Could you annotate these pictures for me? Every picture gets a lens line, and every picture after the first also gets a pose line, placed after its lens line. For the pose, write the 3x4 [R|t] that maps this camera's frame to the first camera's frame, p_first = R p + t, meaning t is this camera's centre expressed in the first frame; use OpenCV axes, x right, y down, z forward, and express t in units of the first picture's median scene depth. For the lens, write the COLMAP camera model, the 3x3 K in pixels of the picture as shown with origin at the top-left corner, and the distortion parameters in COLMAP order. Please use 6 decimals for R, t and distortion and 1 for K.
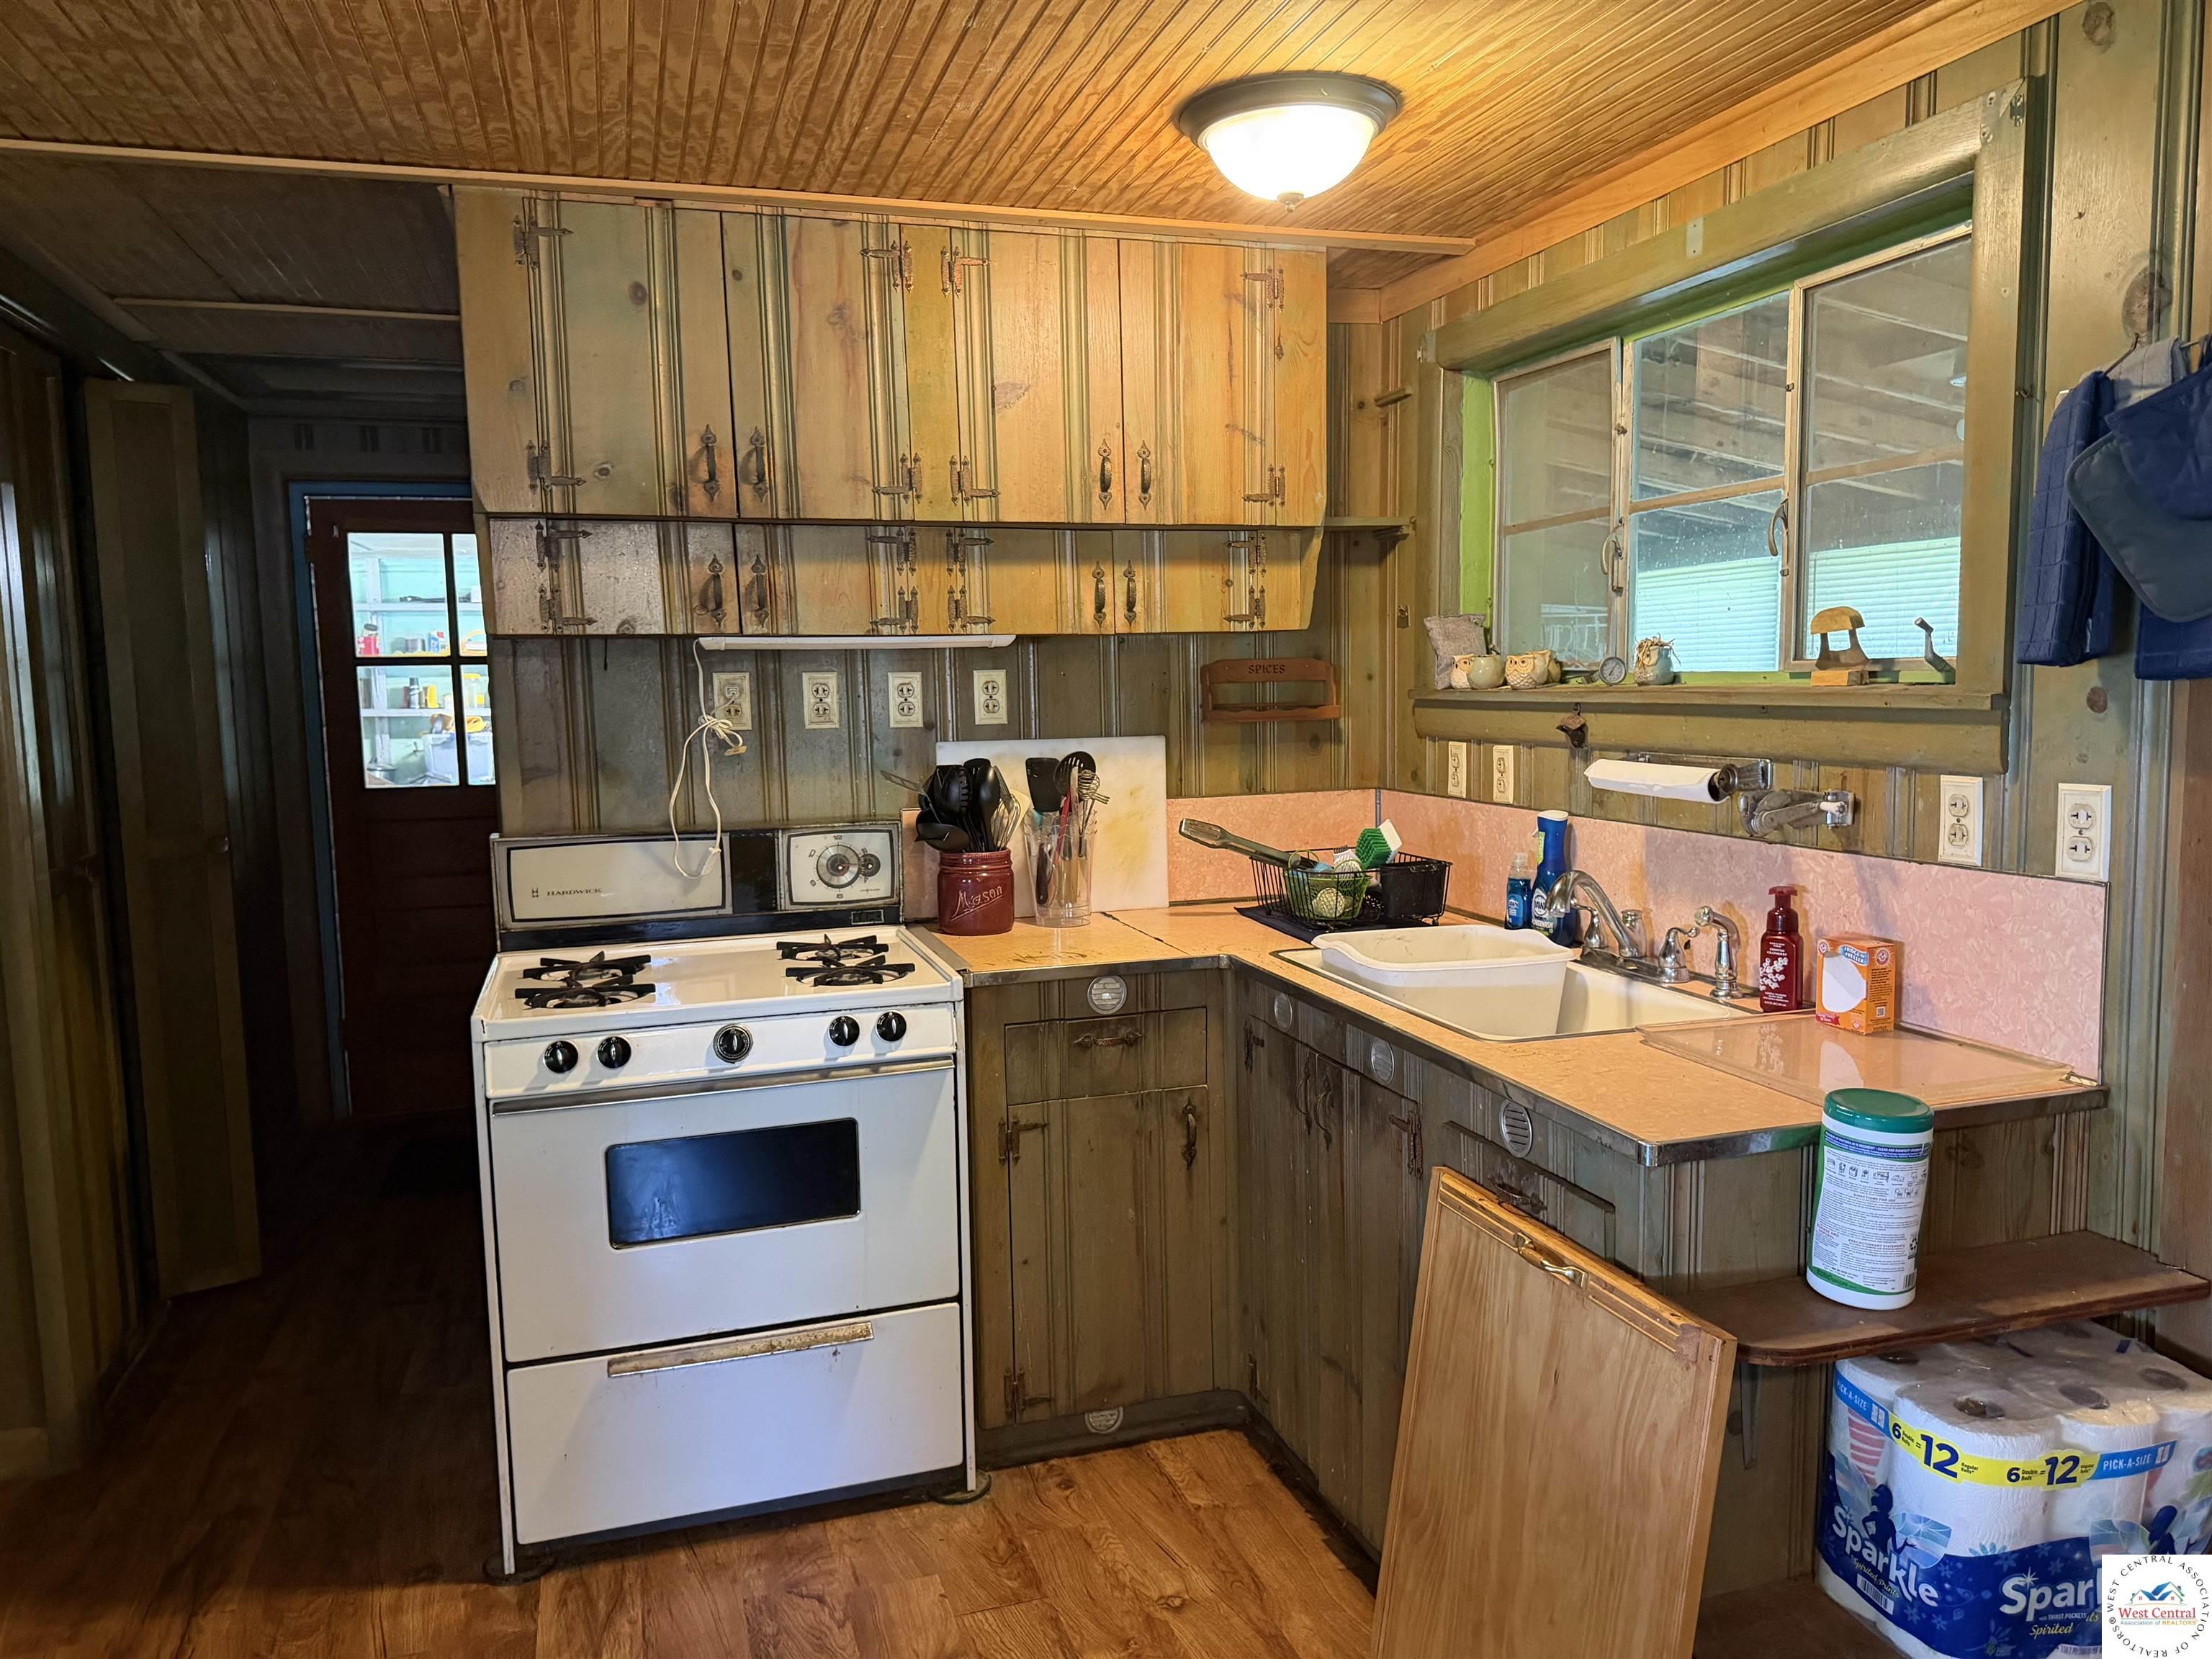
lens RADIAL K [[1543.5, 0, 1106.0], [0, 1543.5, 829.5], [0, 0, 1]] dist [0.163805, -0.277807]
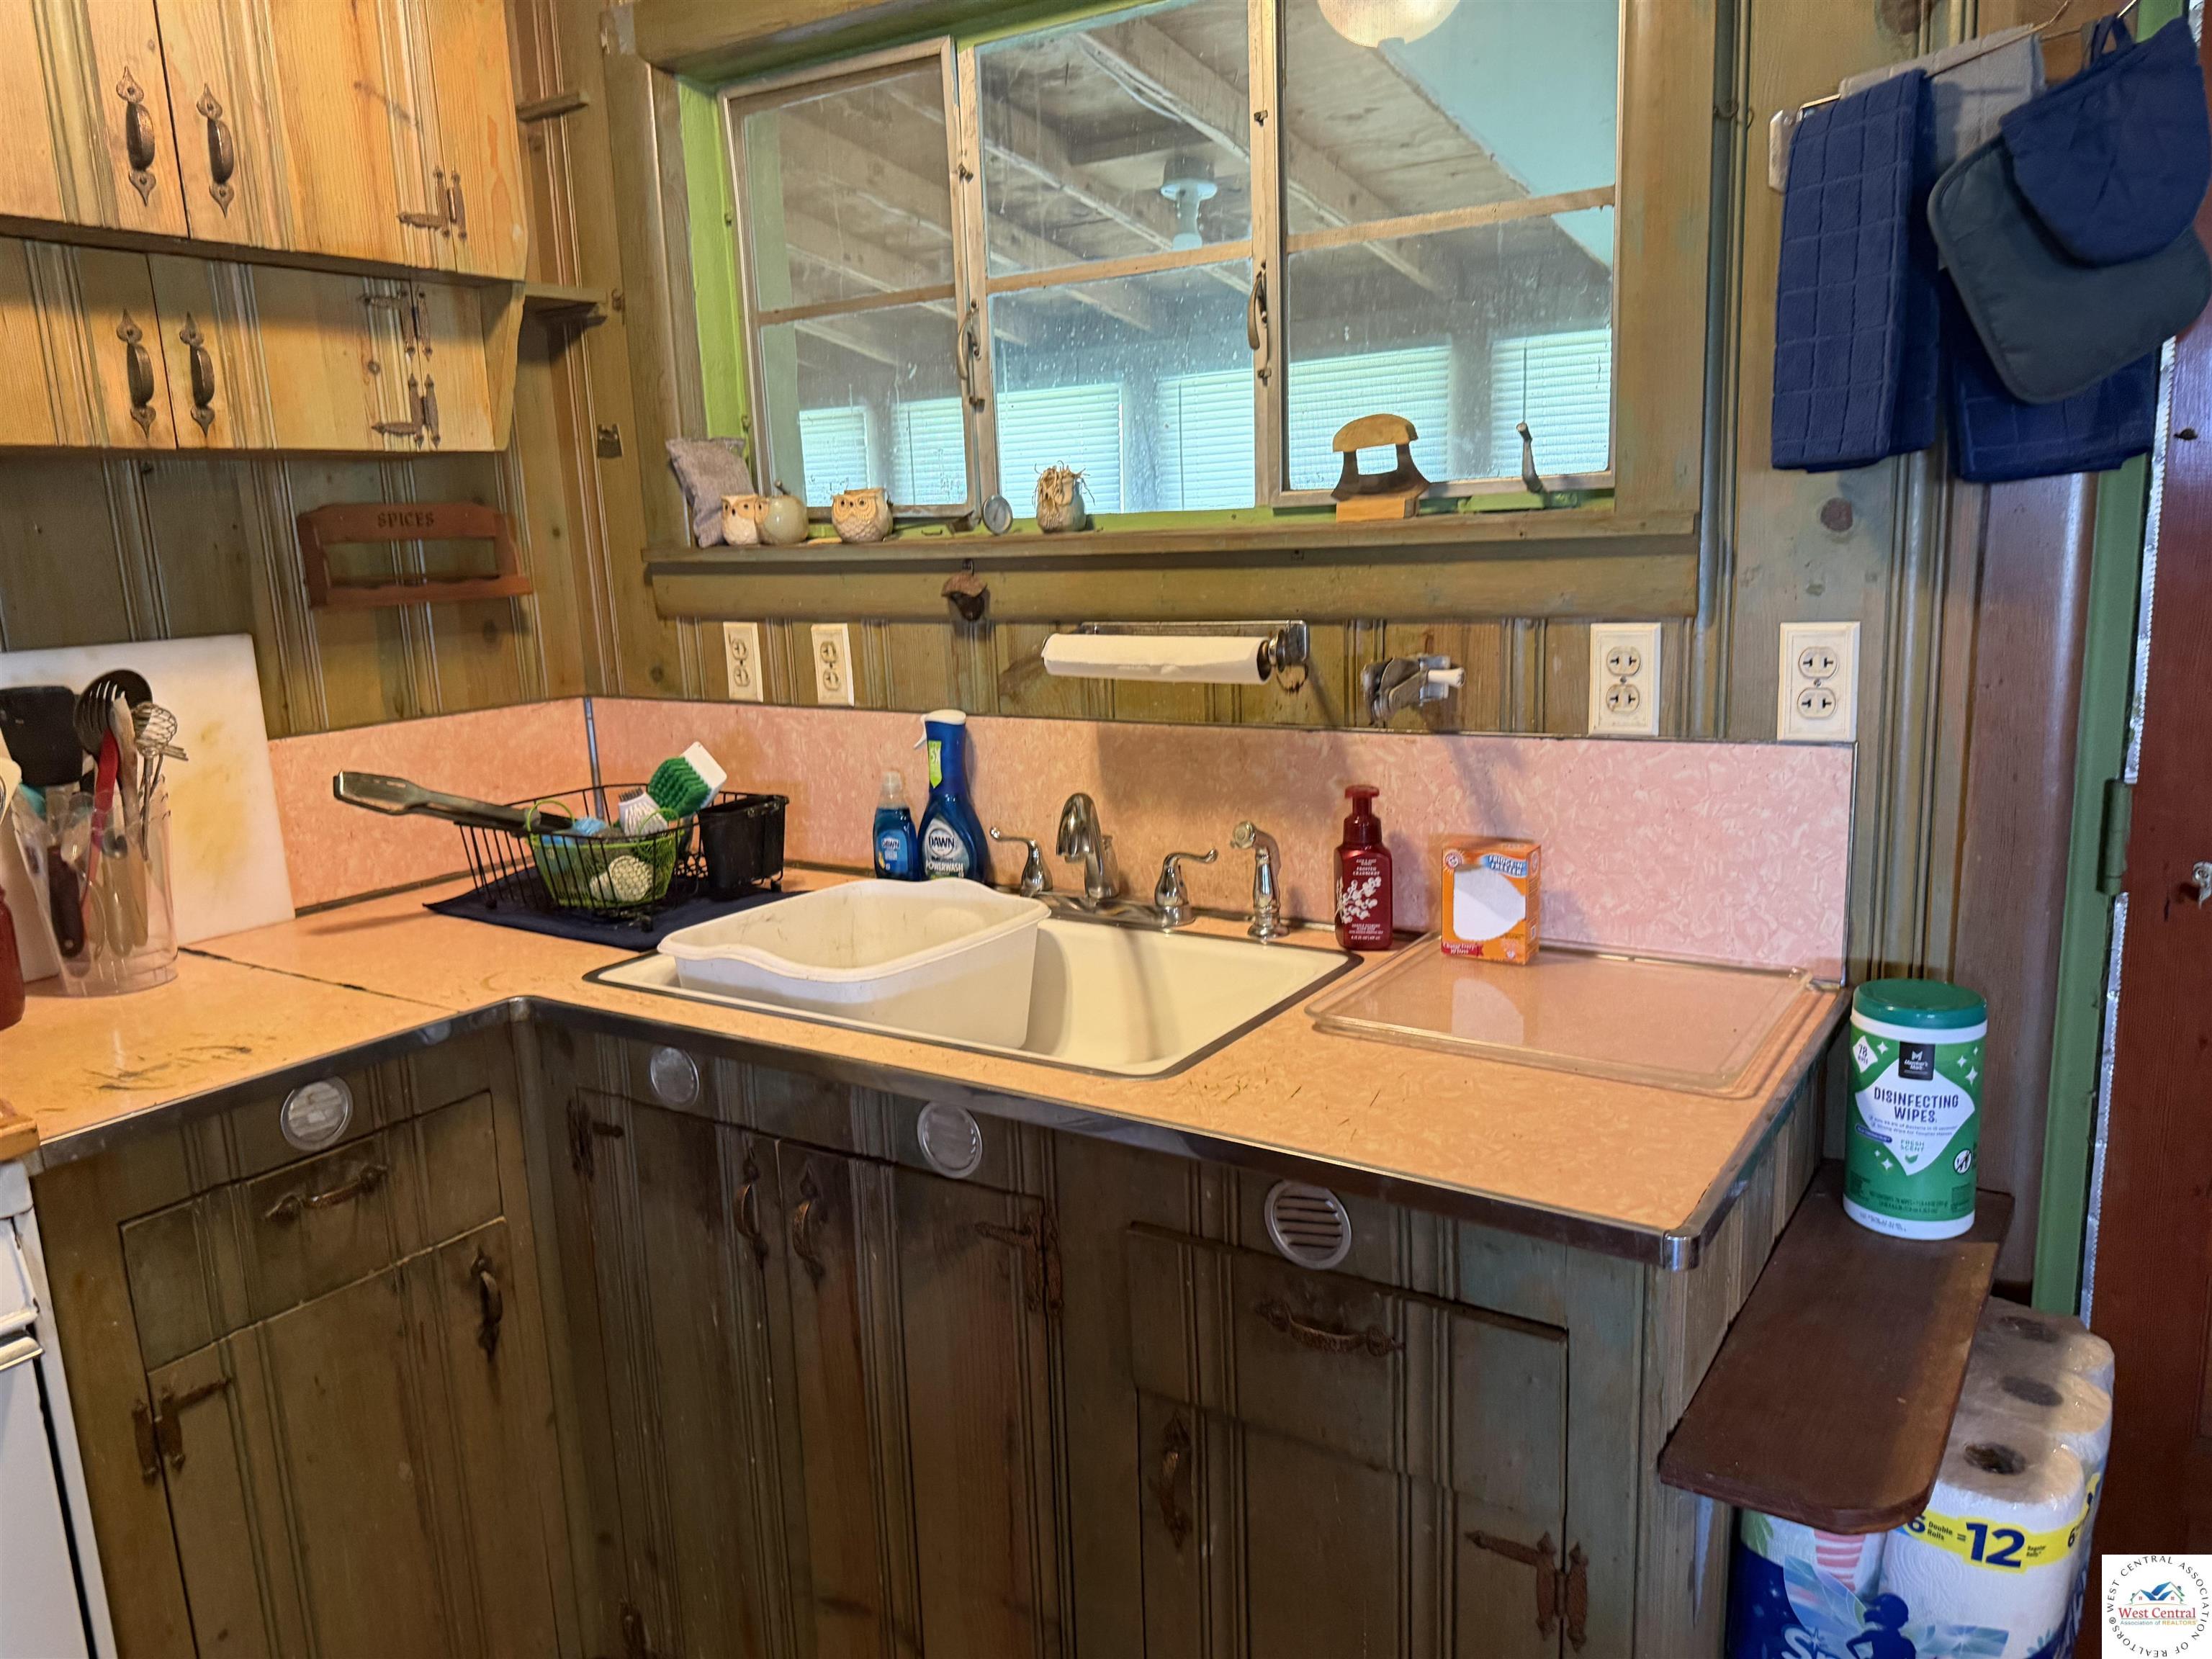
lens RADIAL K [[1580.9, 0, 1105.1], [0, 1580.9, 839.7], [0, 0, 1]] dist [0.050473, -0.066329]
pose [[0.773561, -0.132572, 0.619700, -0.117181], [0.085121, 0.990749, 0.105695, -0.023548], [-0.627979, -0.029012, 0.777689, 0.386674]]
